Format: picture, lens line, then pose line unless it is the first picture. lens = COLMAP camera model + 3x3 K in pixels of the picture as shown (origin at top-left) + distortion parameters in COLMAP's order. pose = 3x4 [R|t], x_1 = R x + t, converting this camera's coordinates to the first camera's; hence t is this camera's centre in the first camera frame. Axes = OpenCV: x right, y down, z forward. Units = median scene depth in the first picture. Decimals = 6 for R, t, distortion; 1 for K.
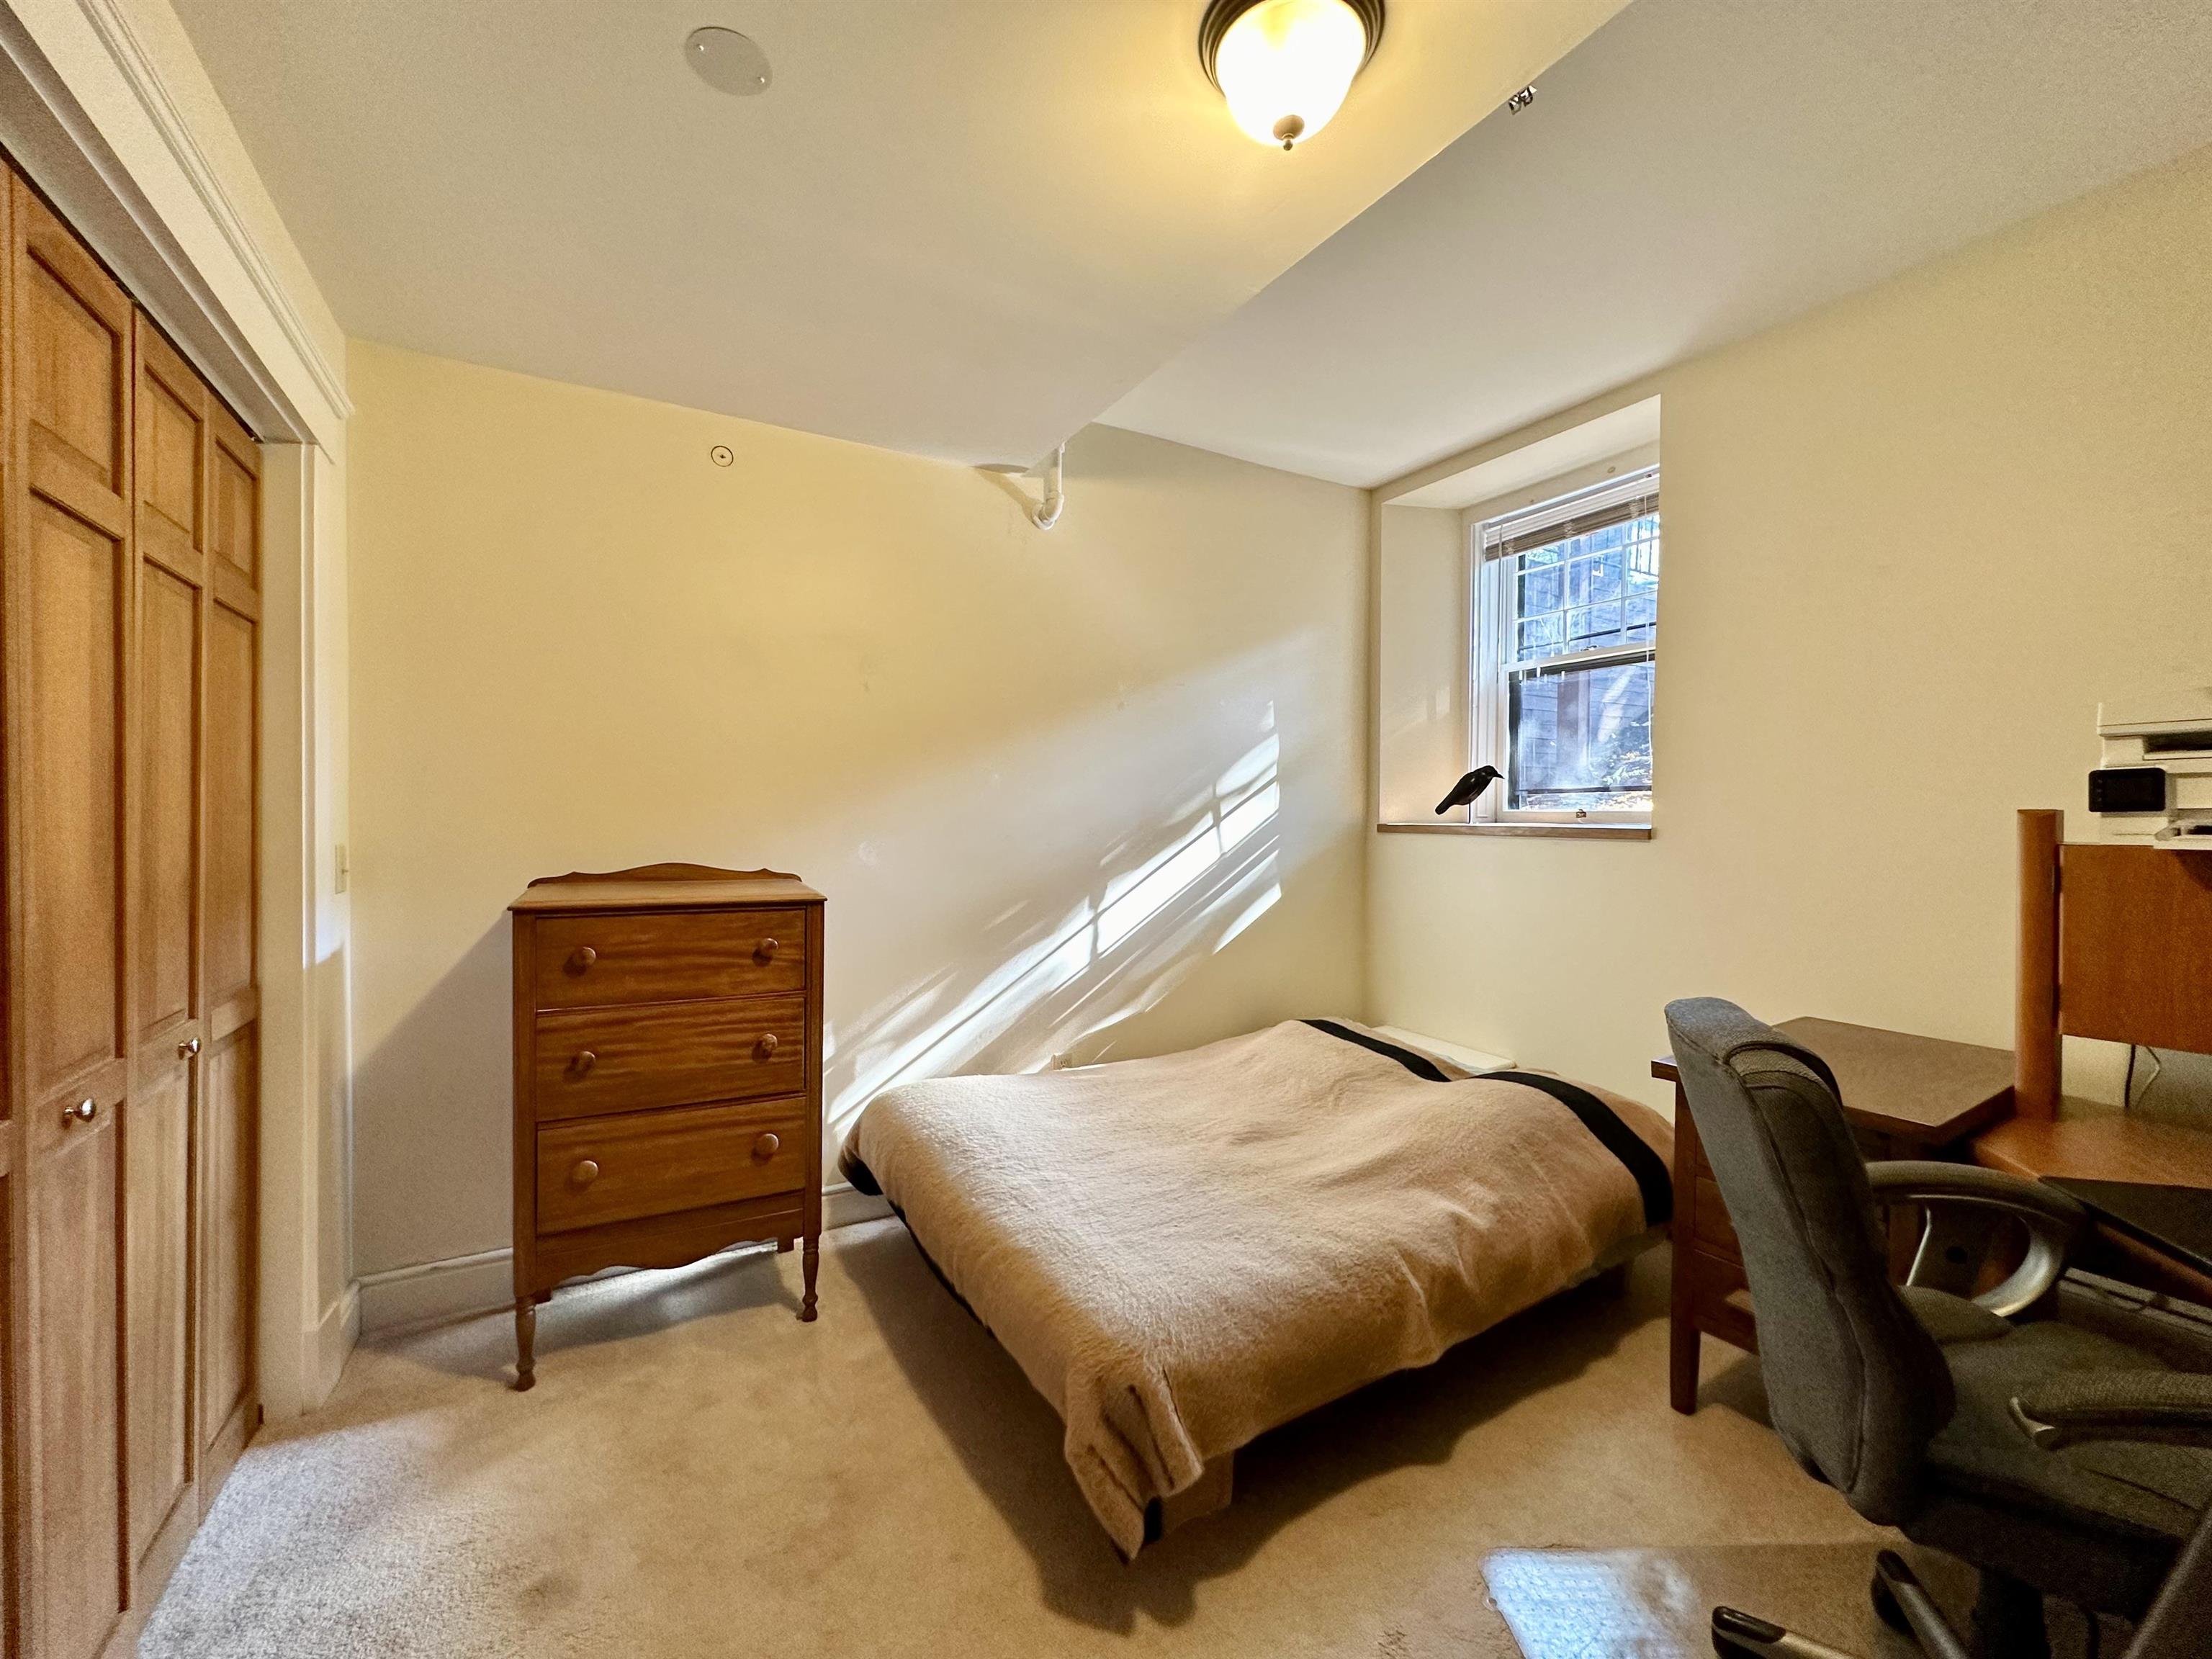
lens RADIAL K [[885.4, 0, 1106.0], [0, 885.4, 829.5], [0, 0, 1]] dist [-0.003478, 0.000747]
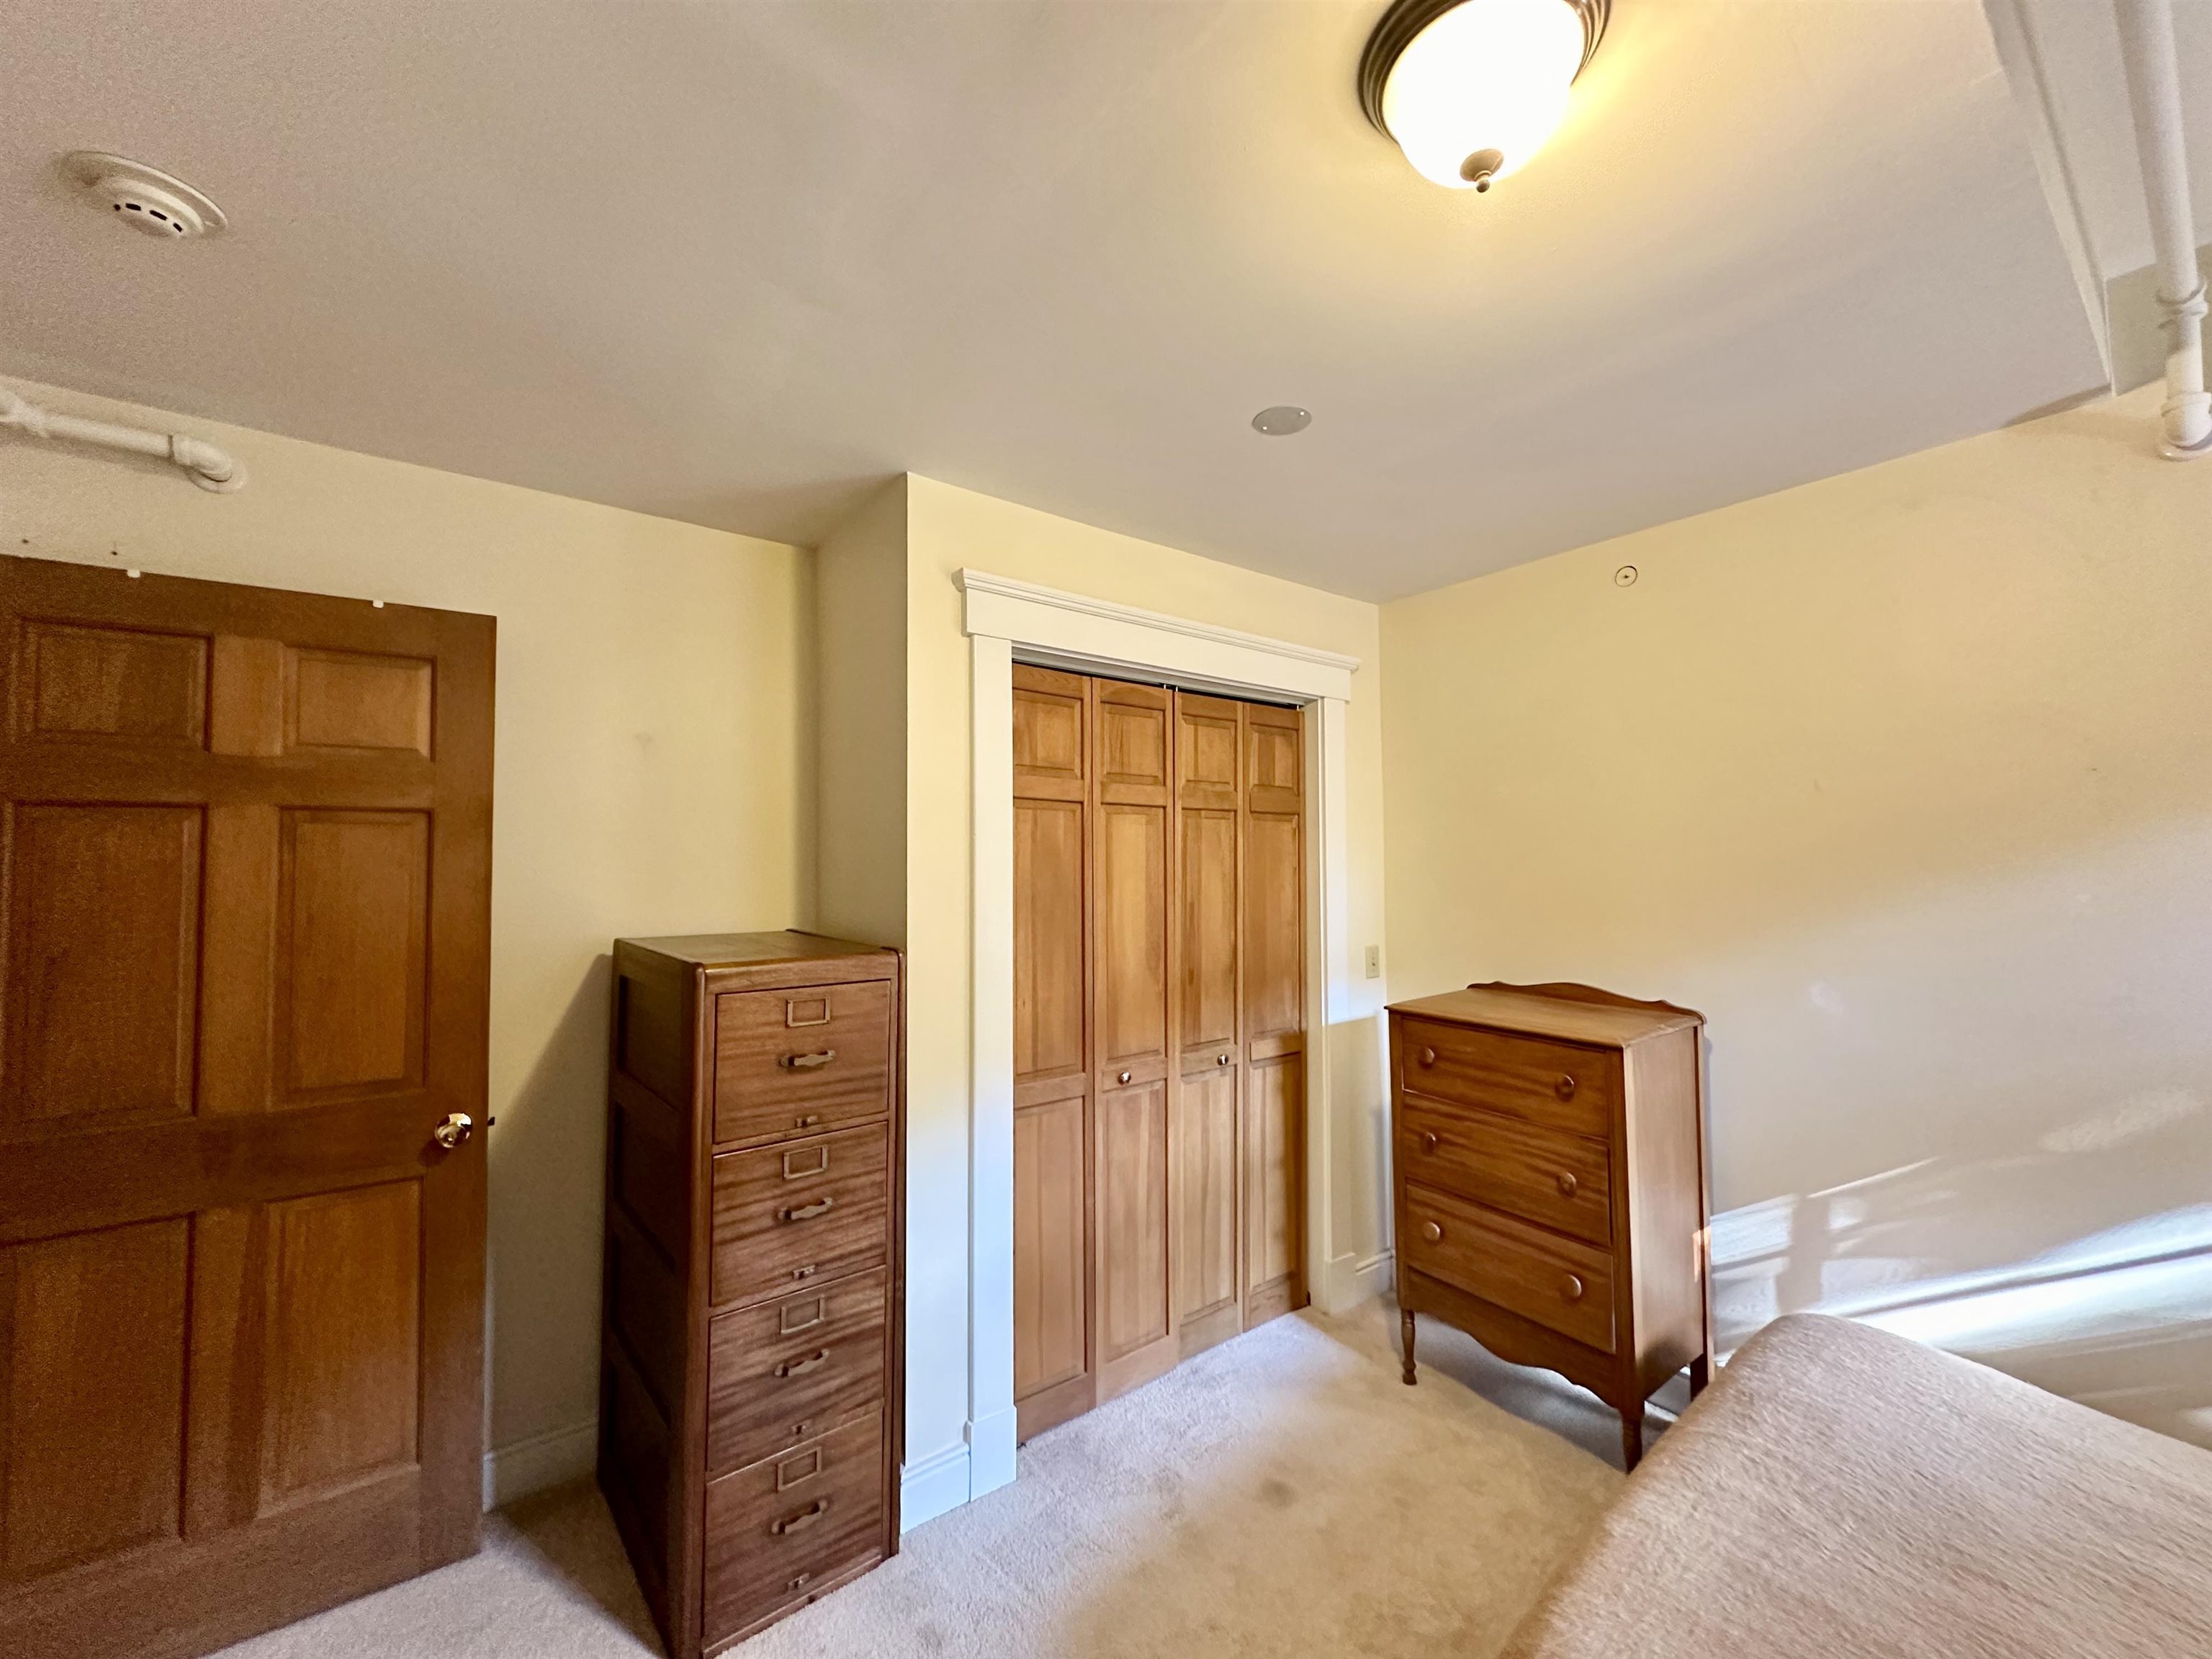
lens RADIAL K [[885.4, 0, 1106.0], [0, 885.4, 829.5], [0, 0, 1]] dist [-0.003478, 0.000747]
pose [[0.127440, -0.044648, -0.990841, 0.583372], [-0.007165, 0.998919, -0.045934, -0.110121], [0.991820, 0.012953, 0.126982, 0.372858]]
